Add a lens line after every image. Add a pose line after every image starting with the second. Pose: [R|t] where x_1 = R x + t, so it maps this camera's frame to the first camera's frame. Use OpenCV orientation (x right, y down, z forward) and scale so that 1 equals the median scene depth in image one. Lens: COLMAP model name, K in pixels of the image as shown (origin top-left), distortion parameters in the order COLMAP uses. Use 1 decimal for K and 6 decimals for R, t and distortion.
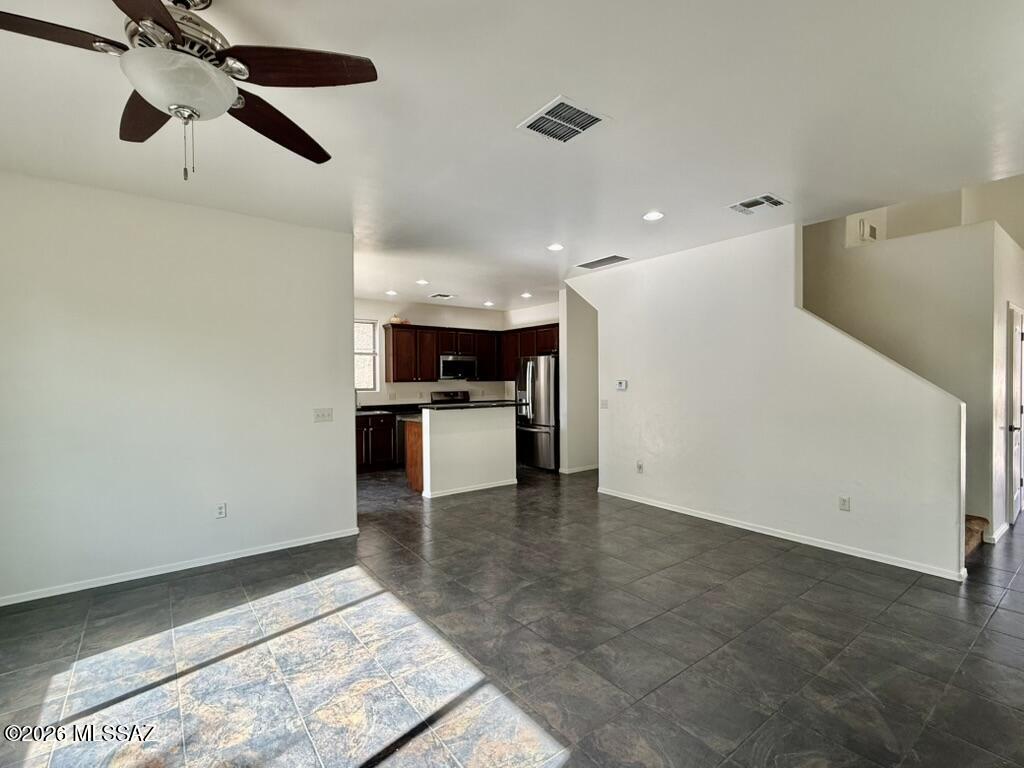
lens RADIAL K [[478.3, 0, 512.0], [0, 478.3, 384.0], [0, 0, 1]] dist [0.003892, 0.000403]
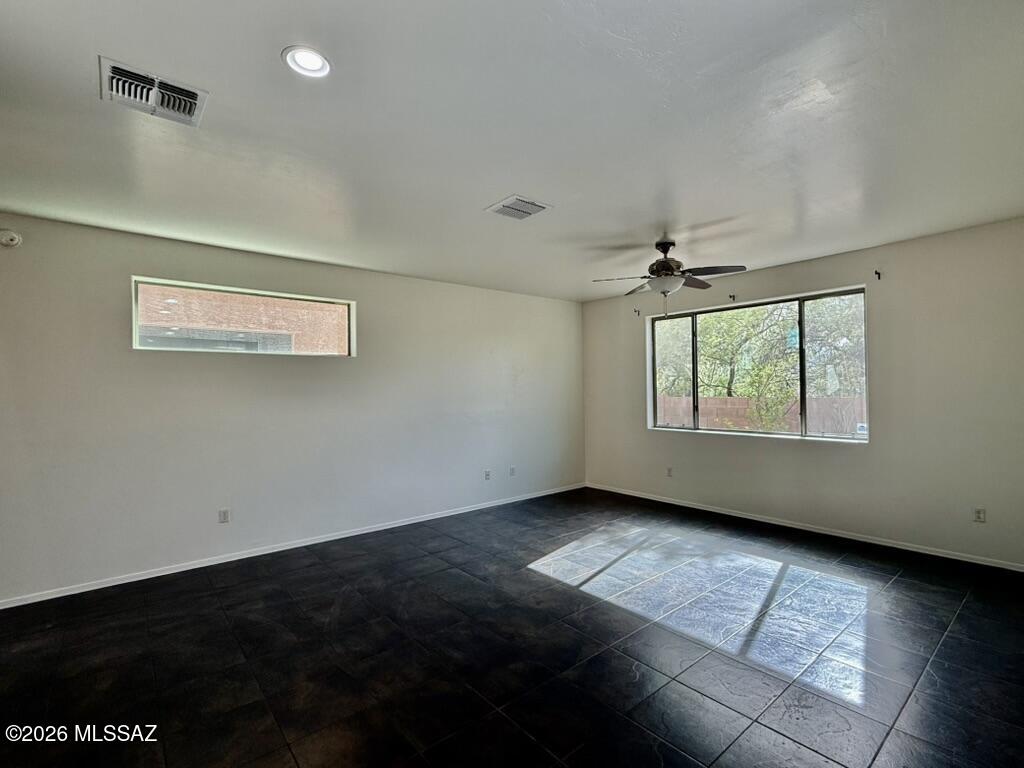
lens RADIAL K [[475.5, 0, 512.0], [0, 475.5, 384.0], [0, 0, 1]] dist [0.000377, 0.000206]
pose [[-0.998958, 0.019031, -0.041489, 0.142017], [0.018953, 0.999818, 0.002264, -0.038308], [0.041525, 0.001475, -0.999136, 1.740986]]
